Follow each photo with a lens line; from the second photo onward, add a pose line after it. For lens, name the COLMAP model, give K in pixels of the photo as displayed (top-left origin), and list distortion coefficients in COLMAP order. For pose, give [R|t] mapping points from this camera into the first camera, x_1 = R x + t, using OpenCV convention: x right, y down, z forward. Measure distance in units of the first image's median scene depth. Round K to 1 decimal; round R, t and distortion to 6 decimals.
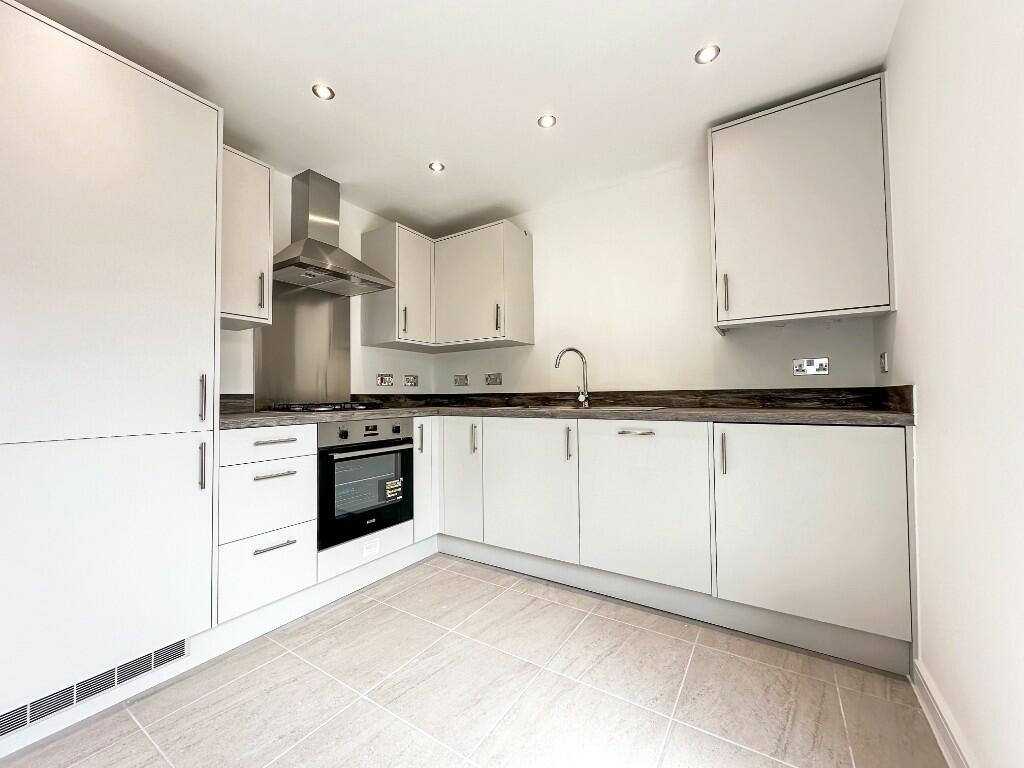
lens RADIAL K [[409.9, 0, 512.0], [0, 409.9, 384.0], [0, 0, 1]] dist [-0.000297, -0.000178]
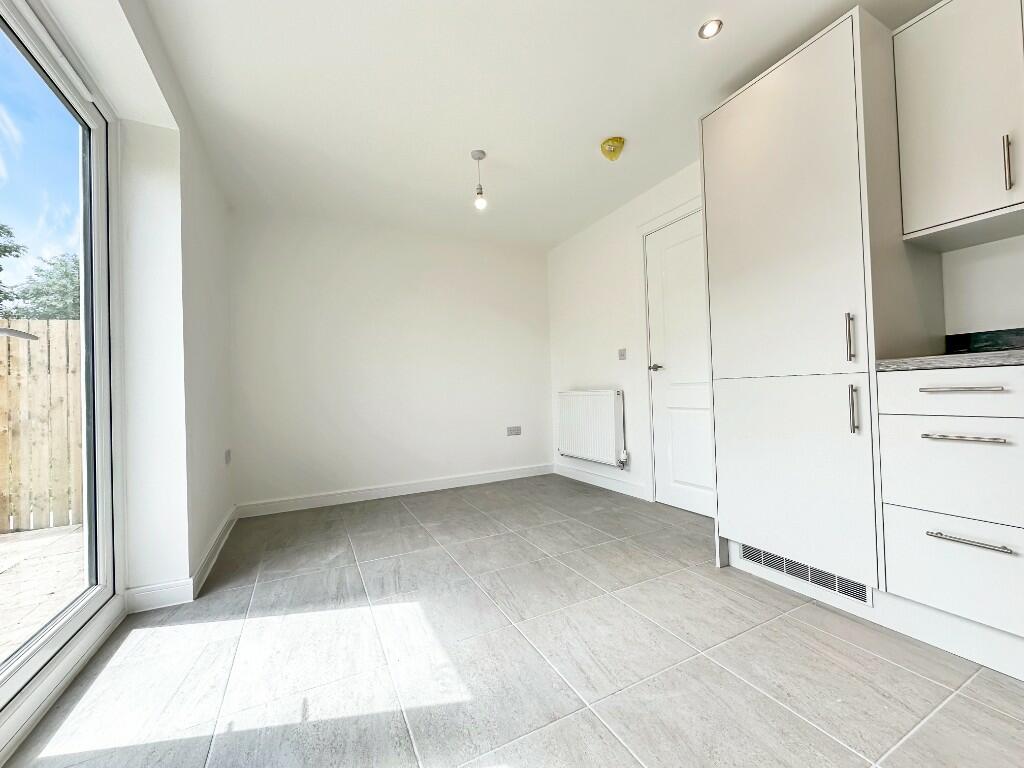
lens RADIAL K [[409.9, 0, 512.0], [0, 409.9, 384.0], [0, 0, 1]] dist [-0.000297, -0.000178]
pose [[-0.511092, 0.010788, -0.859458, 0.471293], [0.061598, 0.997810, -0.024106, 0.116717], [0.857316, -0.065261, -0.510638, 0.822994]]
